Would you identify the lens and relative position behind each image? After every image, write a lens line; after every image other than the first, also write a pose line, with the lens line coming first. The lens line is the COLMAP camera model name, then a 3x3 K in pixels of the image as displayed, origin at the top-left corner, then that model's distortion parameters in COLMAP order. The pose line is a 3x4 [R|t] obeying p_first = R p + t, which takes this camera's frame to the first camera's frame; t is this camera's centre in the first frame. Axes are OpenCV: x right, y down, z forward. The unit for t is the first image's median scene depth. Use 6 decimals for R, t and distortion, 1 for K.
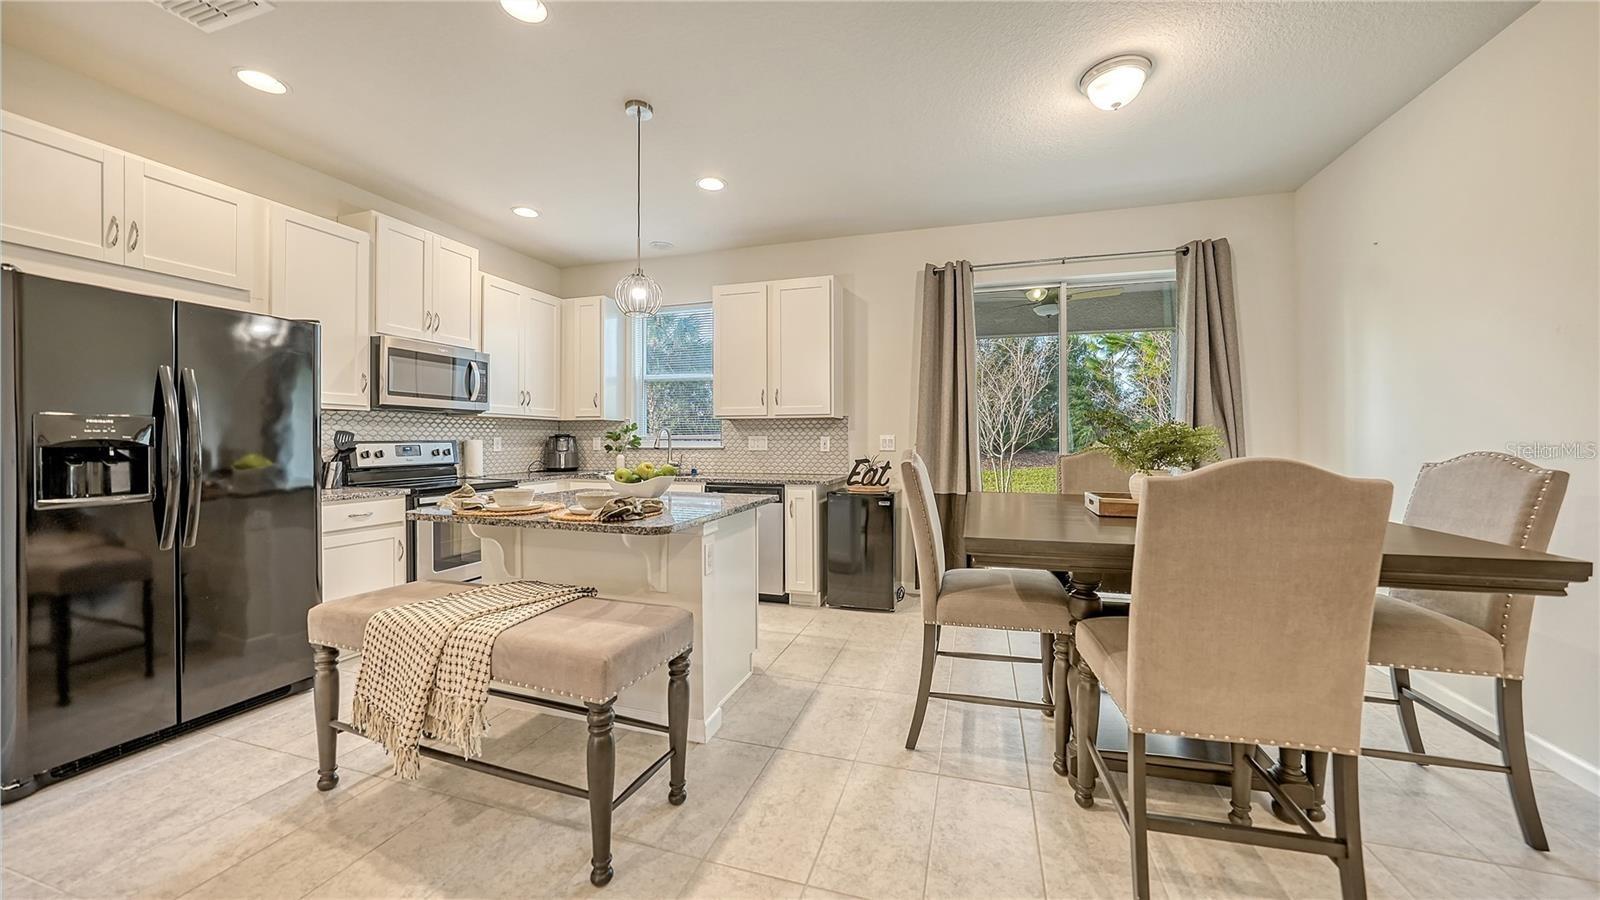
lens RADIAL K [[557.7, 0, 819.3], [0, 557.7, 432.7], [0, 0, 1]] dist [-0.000377, -0.000035]
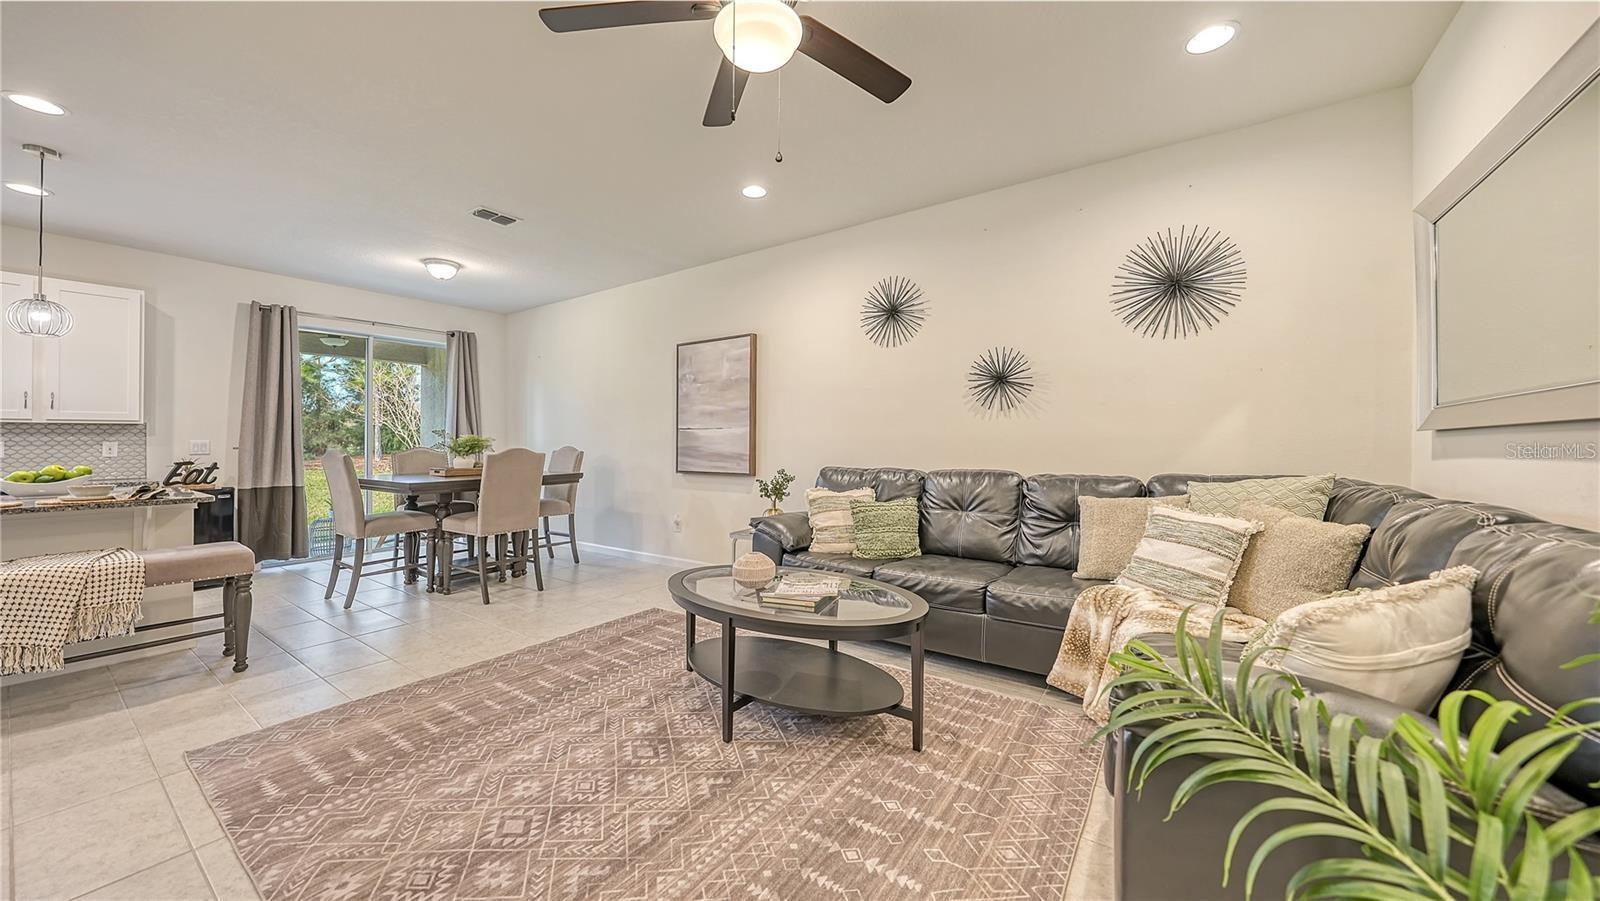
lens RADIAL K [[554.4, 0, 799.5], [0, 554.4, 441.9], [0, 0, 1]] dist [-0.006265, -0.000267]
pose [[0.326200, -0.002816, 0.945296, -0.569933], [-0.004970, 0.999977, 0.004693, -0.003864], [-0.945288, -0.006229, 0.326179, -0.539382]]
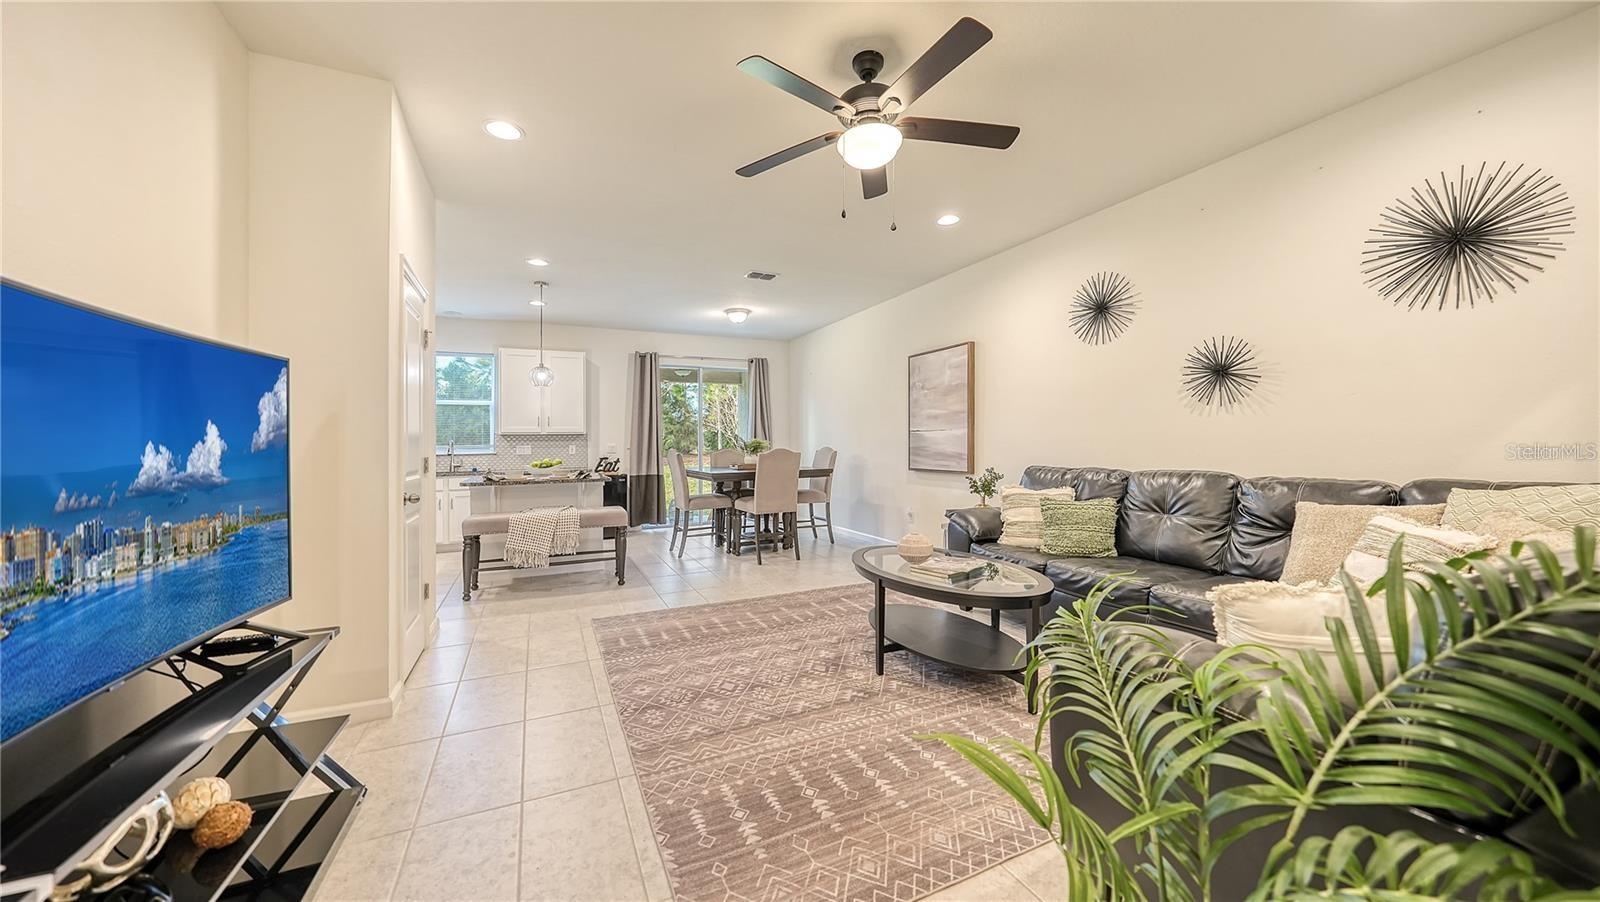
lens RADIAL K [[554.4, 0, 799.5], [0, 554.4, 442.4], [0, 0, 1]] dist [-0.006265, -0.000267]
pose [[0.755315, -0.007175, 0.655323, -0.614948], [0.005309, 0.999974, 0.004830, -0.005789], [-0.655341, -0.000169, 0.755333, -0.754060]]
